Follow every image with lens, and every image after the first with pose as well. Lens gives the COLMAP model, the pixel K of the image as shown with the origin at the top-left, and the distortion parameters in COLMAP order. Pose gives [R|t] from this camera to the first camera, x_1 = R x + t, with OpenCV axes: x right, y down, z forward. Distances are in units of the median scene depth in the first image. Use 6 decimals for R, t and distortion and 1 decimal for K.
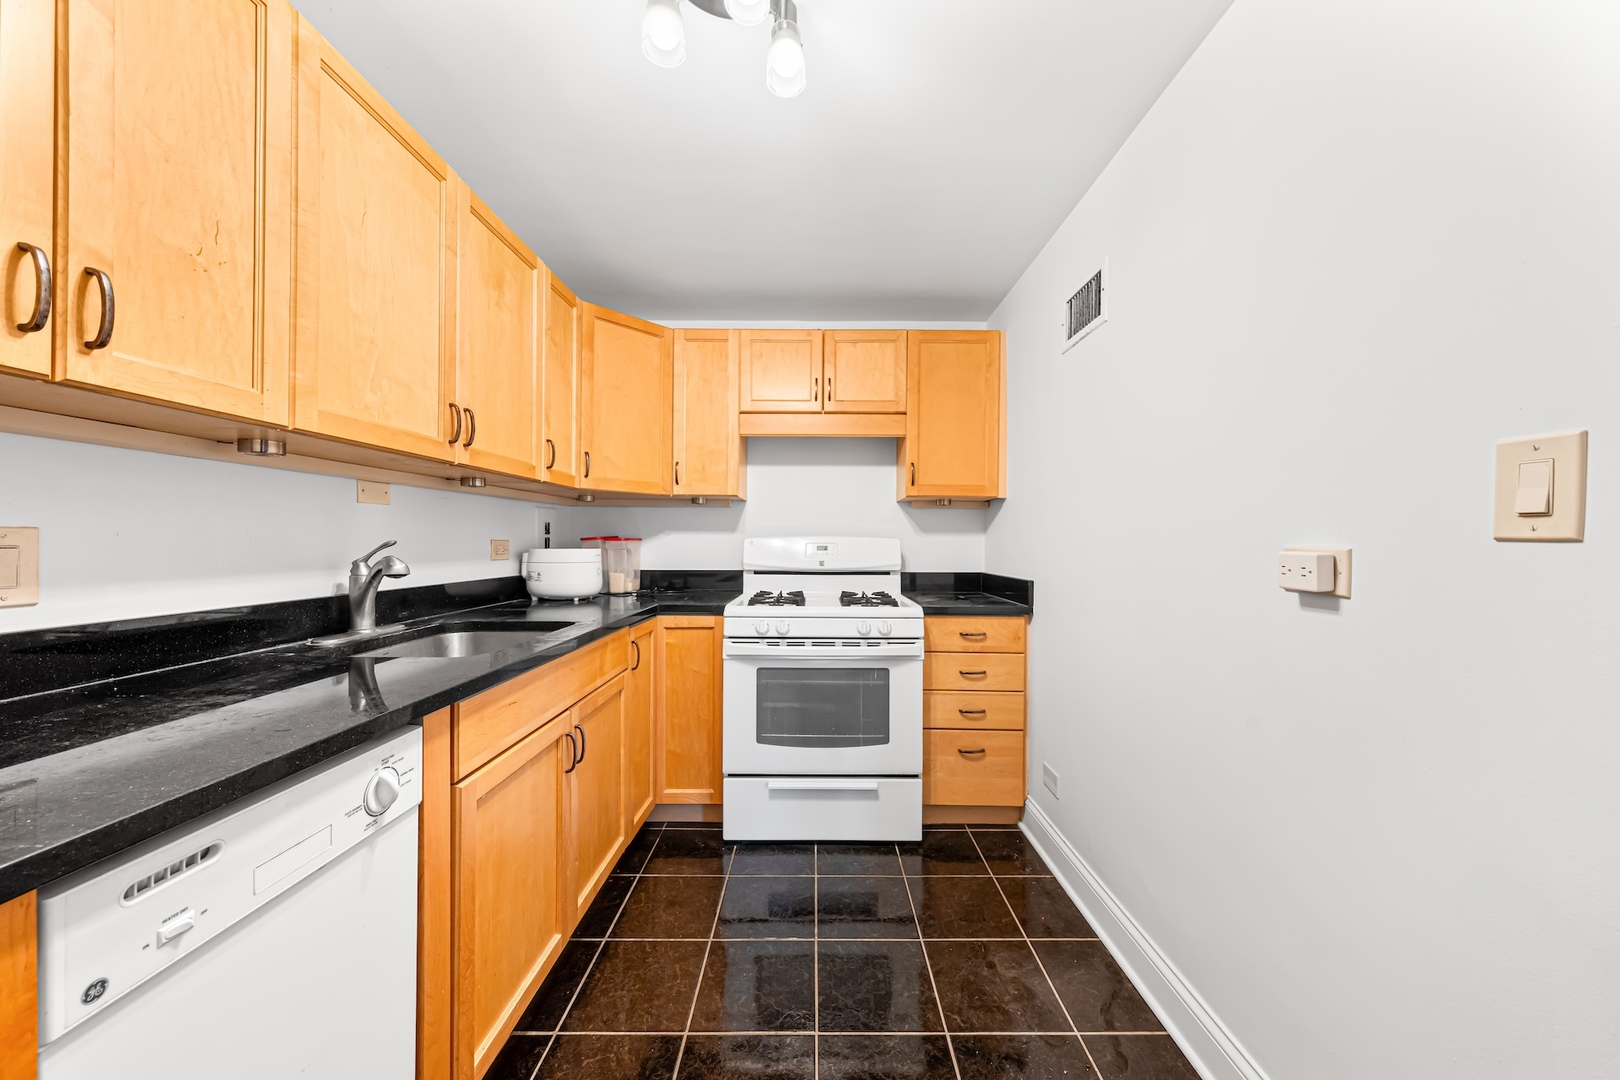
lens RADIAL K [[555.3, 0, 810.0], [0, 555.3, 540.0], [0, 0, 1]] dist [0.000018, -0.000011]
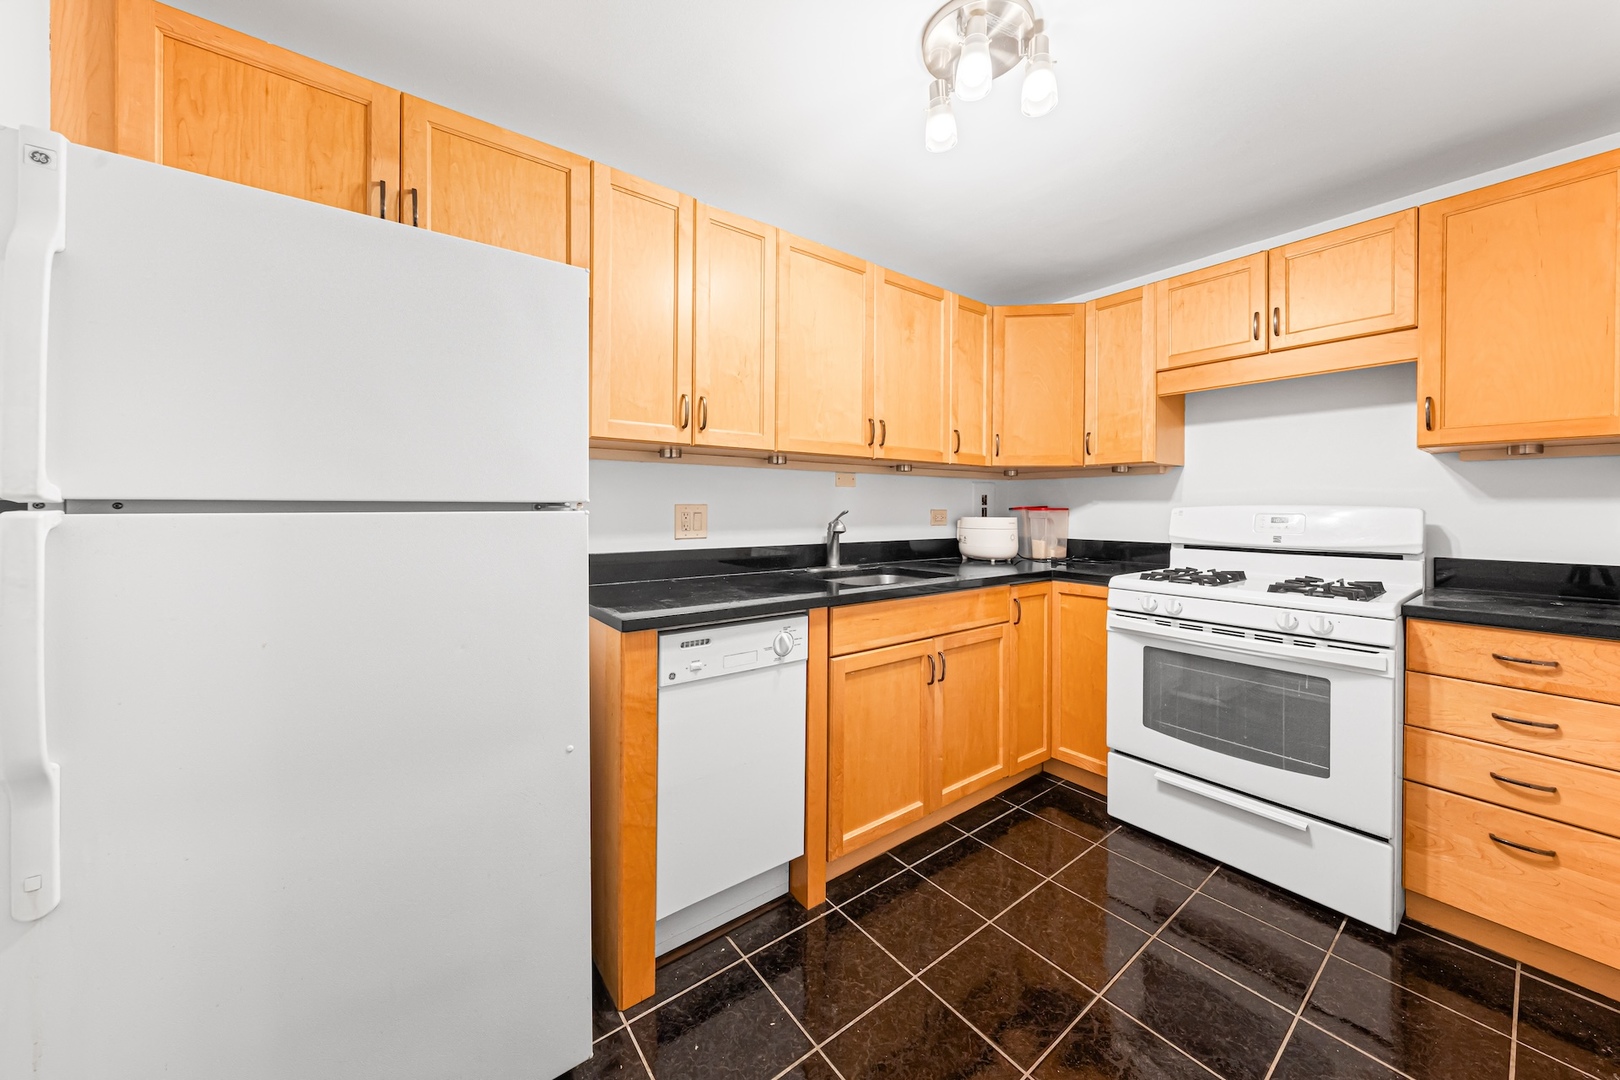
lens RADIAL K [[563.1, 0, 803.1], [0, 563.1, 500.4], [0, 0, 1]] dist [-0.001091, -0.000147]
pose [[0.599119, -0.013153, -0.800552, 0.325546], [0.000542, 0.999871, -0.016022, -0.001139], [0.800660, 0.009165, 0.599049, -0.036699]]
